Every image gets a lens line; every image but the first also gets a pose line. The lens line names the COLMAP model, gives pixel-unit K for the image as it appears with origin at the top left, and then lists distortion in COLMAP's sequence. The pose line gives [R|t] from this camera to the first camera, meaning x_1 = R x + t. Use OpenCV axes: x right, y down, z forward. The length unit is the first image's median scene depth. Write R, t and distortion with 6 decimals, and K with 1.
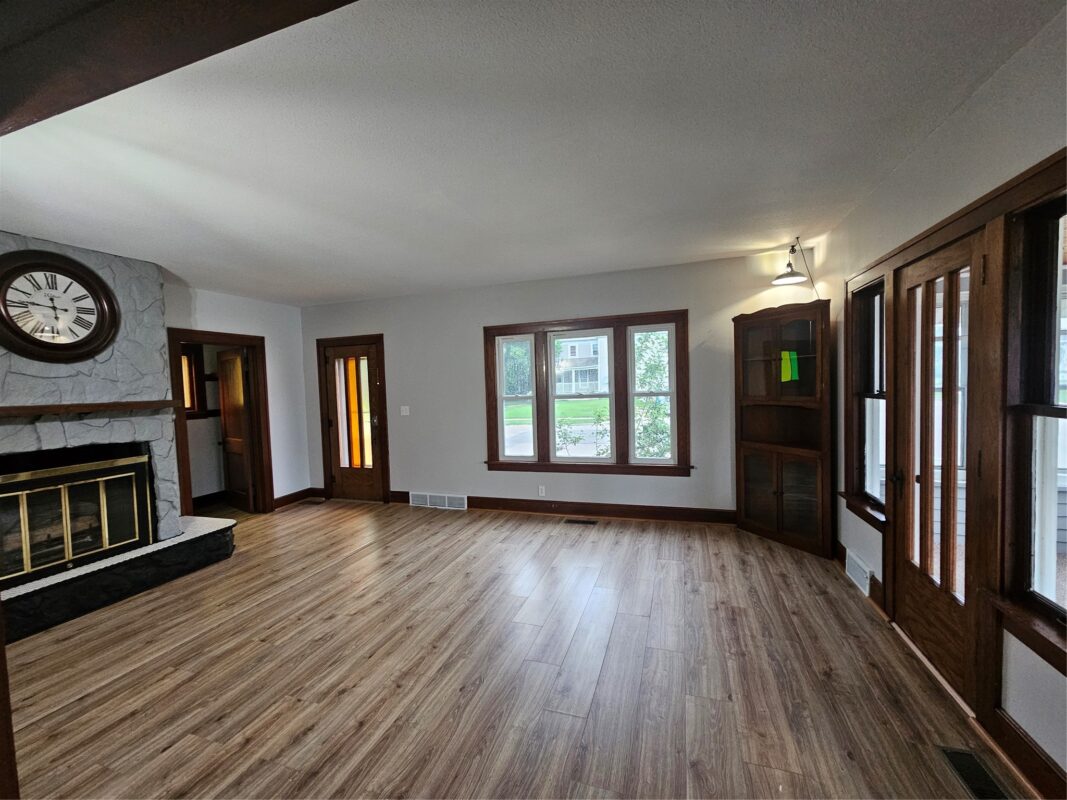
lens RADIAL K [[438.5, 0, 536.7], [0, 438.5, 404.9], [0, 0, 1]] dist [0.000181, -0.000168]
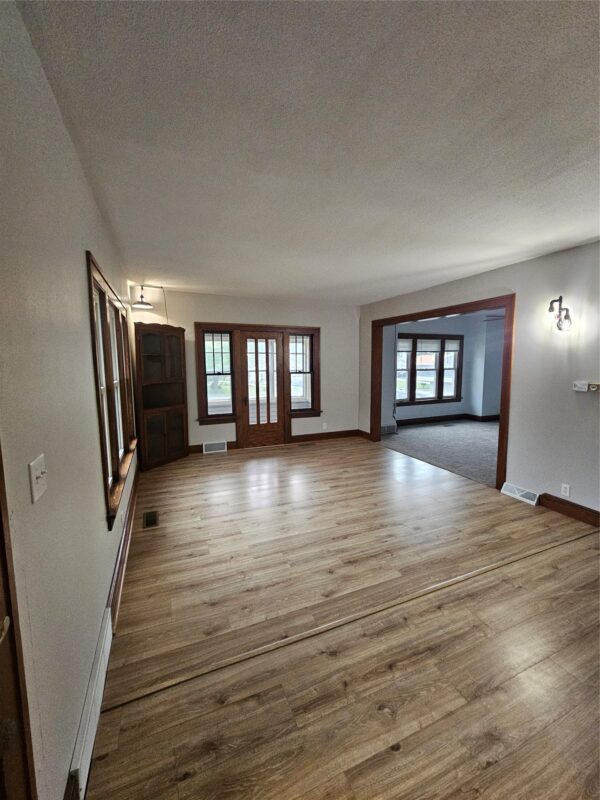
lens RADIAL K [[328.8, 0, 302.4], [0, 328.8, 398.7], [0, 0, 1]] dist [0.000181, -0.000168]
pose [[-0.668469, -0.048510, 0.742157, -0.889465], [0.062501, 0.990677, 0.121049, -0.071313], [-0.741109, 0.127303, -0.659204, 1.720693]]
